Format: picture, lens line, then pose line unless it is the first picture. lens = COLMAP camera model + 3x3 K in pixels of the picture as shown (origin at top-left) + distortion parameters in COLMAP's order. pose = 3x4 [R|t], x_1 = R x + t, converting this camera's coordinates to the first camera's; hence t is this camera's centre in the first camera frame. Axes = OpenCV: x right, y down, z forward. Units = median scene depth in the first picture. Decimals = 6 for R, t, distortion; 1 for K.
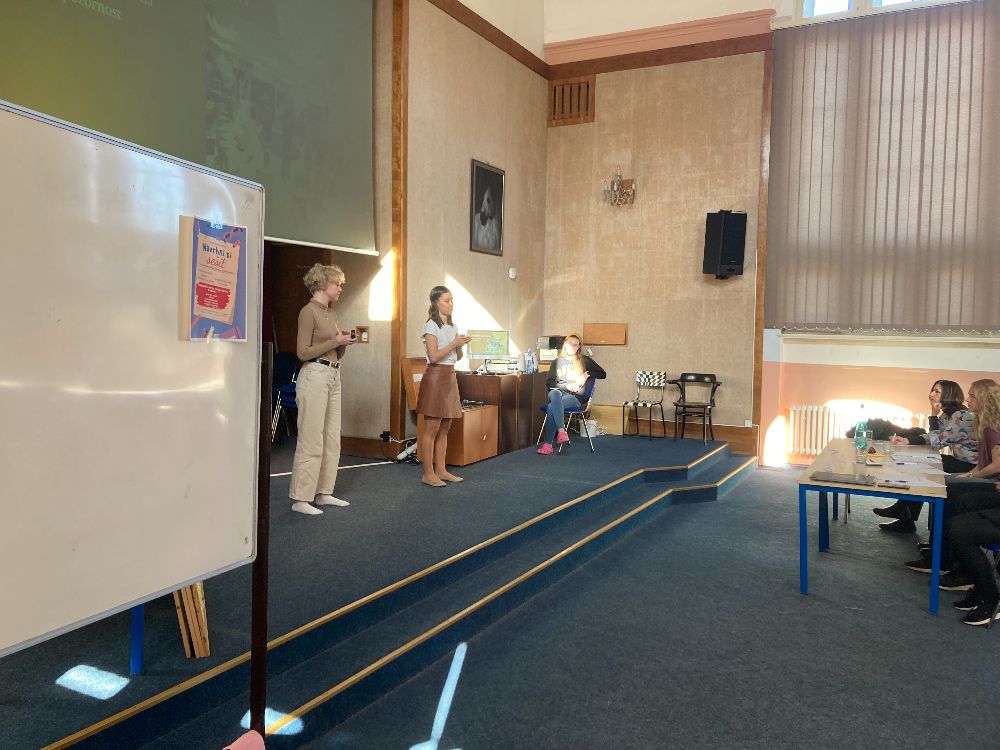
lens RADIAL K [[818.6, 0, 488.7], [0, 818.6, 360.5], [0, 0, 1]] dist [0.049463, -0.042639]
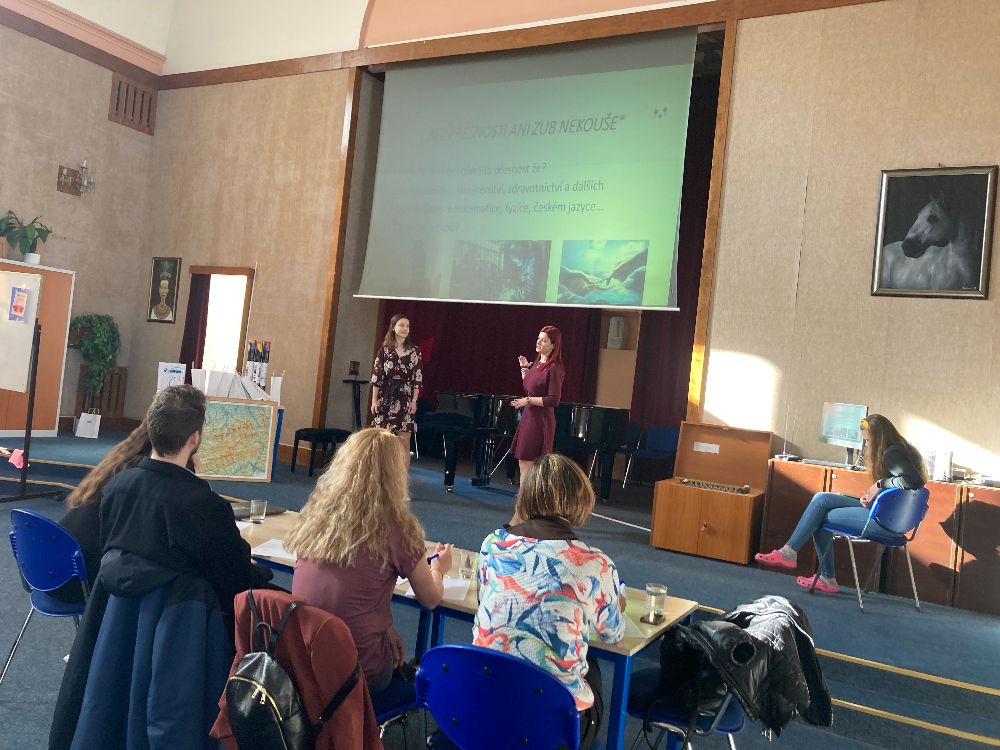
lens RADIAL K [[822.8, 0, 501.0], [0, 822.8, 363.7], [0, 0, 1]] dist [-0.003726, 0.045800]
pose [[-0.018854, -0.038263, -0.999090, 0.665463], [-0.143741, 0.988990, -0.035164, -0.003847], [0.989436, 0.142947, -0.024146, 0.671795]]
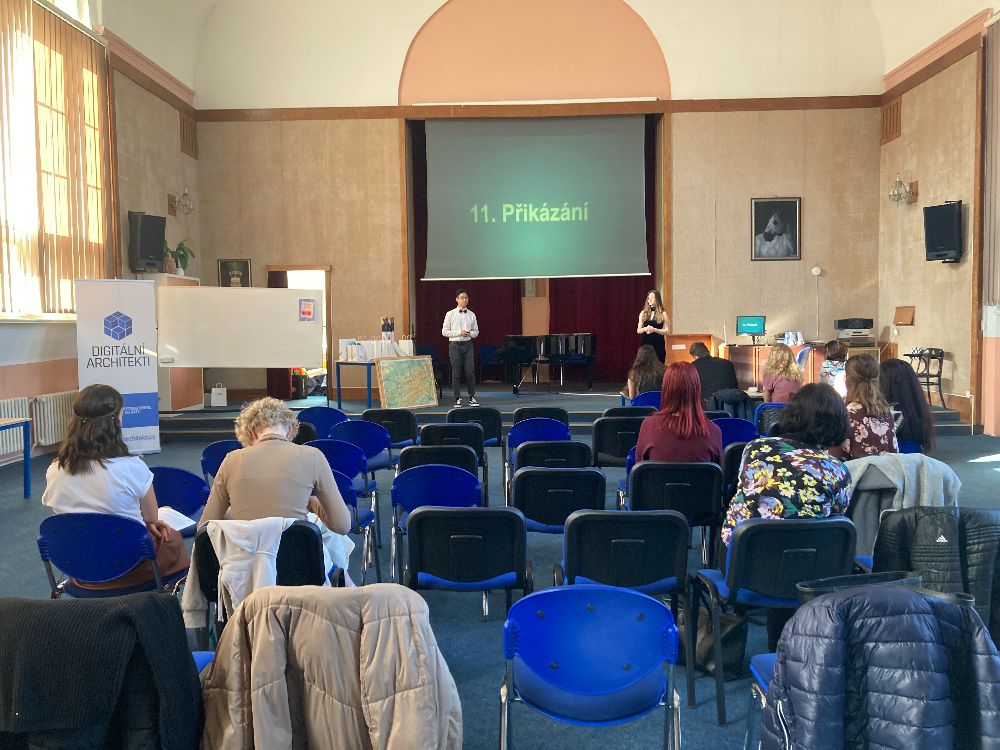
lens RADIAL K [[818.4, 0, 493.6], [0, 818.4, 362.2], [0, 0, 1]] dist [0.028809, -0.015405]
pose [[0.445780, 0.017715, -0.894967, 1.023651], [-0.015482, 0.999807, 0.012079, 0.031839], [0.895009, 0.008471, 0.445968, -0.050308]]
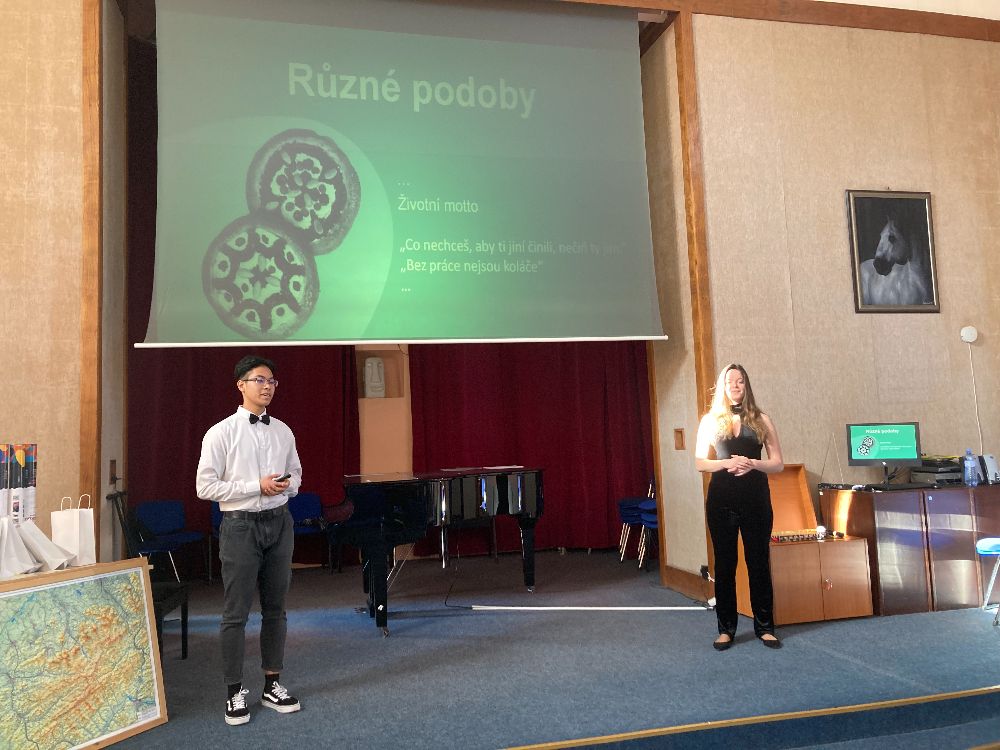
lens RADIAL K [[818.4, 0, 493.6], [0, 818.4, 362.2], [0, 0, 1]] dist [0.028809, -0.015405]
pose [[0.666316, -0.112265, -0.737170, 0.277281], [0.018613, 0.990798, -0.134066, -0.001435], [0.745437, 0.075609, 0.662274, 0.276875]]
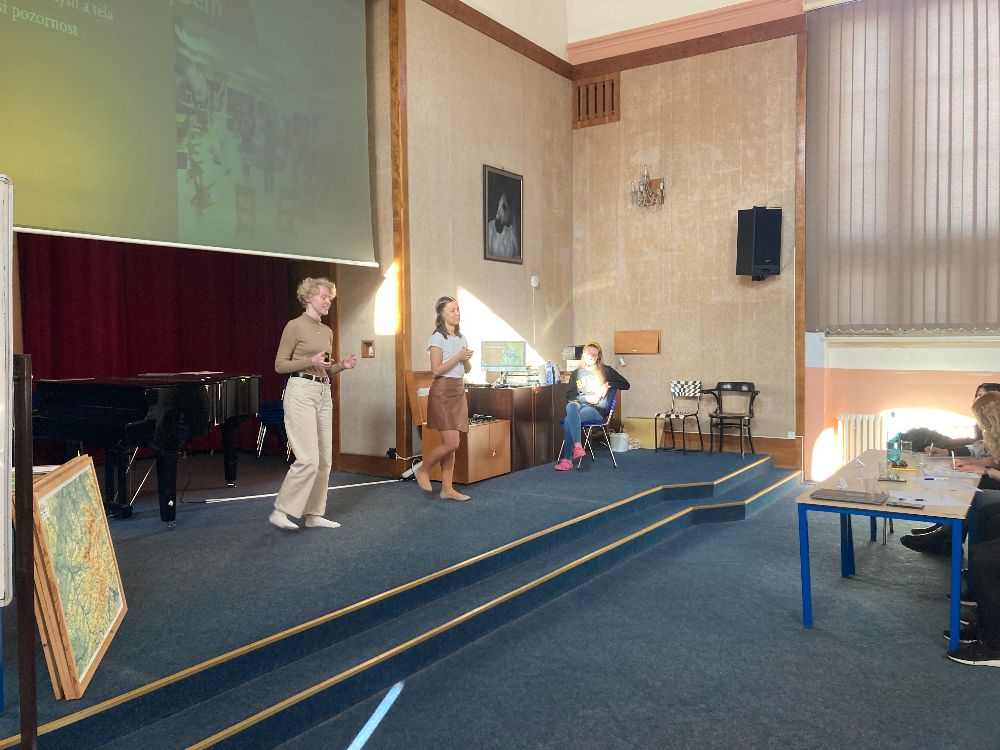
lens RADIAL K [[818.6, 0, 488.7], [0, 818.6, 360.5], [0, 0, 1]] dist [0.049463, -0.042639]
pose [[0.994347, -0.023059, -0.103648, 0.076059], [0.021265, 0.999605, -0.018386, 0.002661], [0.104031, 0.016078, 0.994444, 0.041797]]
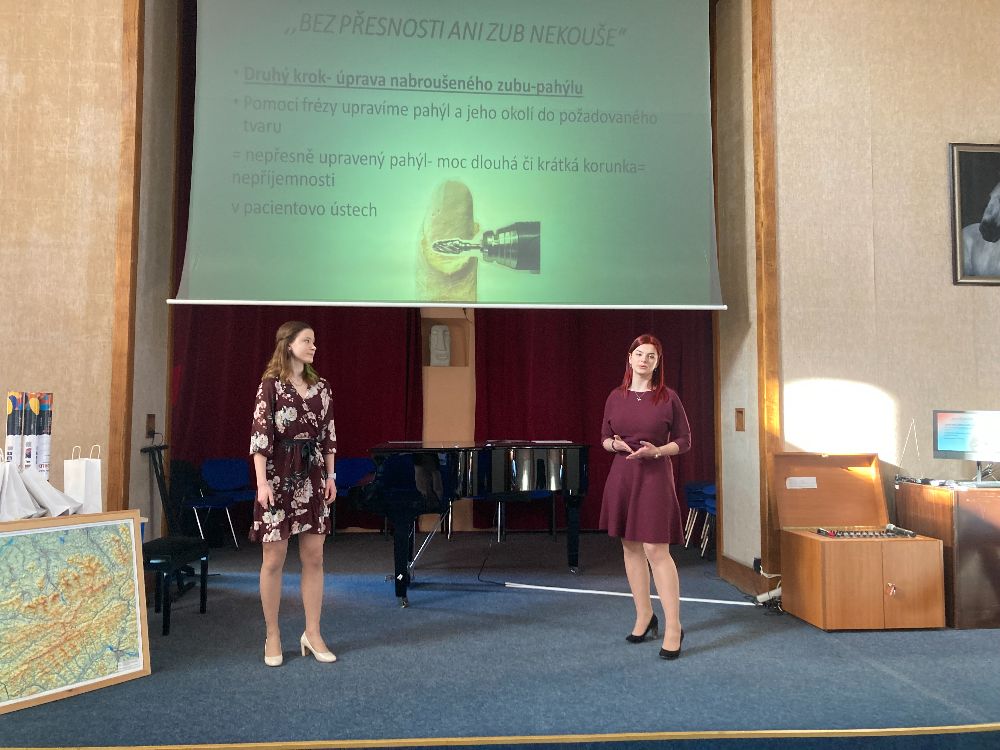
lens RADIAL K [[818.6, 0, 488.7], [0, 818.6, 360.5], [0, 0, 1]] dist [0.049463, -0.042639]
pose [[0.545741, -0.072220, -0.834836, 0.292761], [-0.030990, 0.993858, -0.106235, 0.001197], [0.837380, 0.083848, 0.540151, 0.346893]]
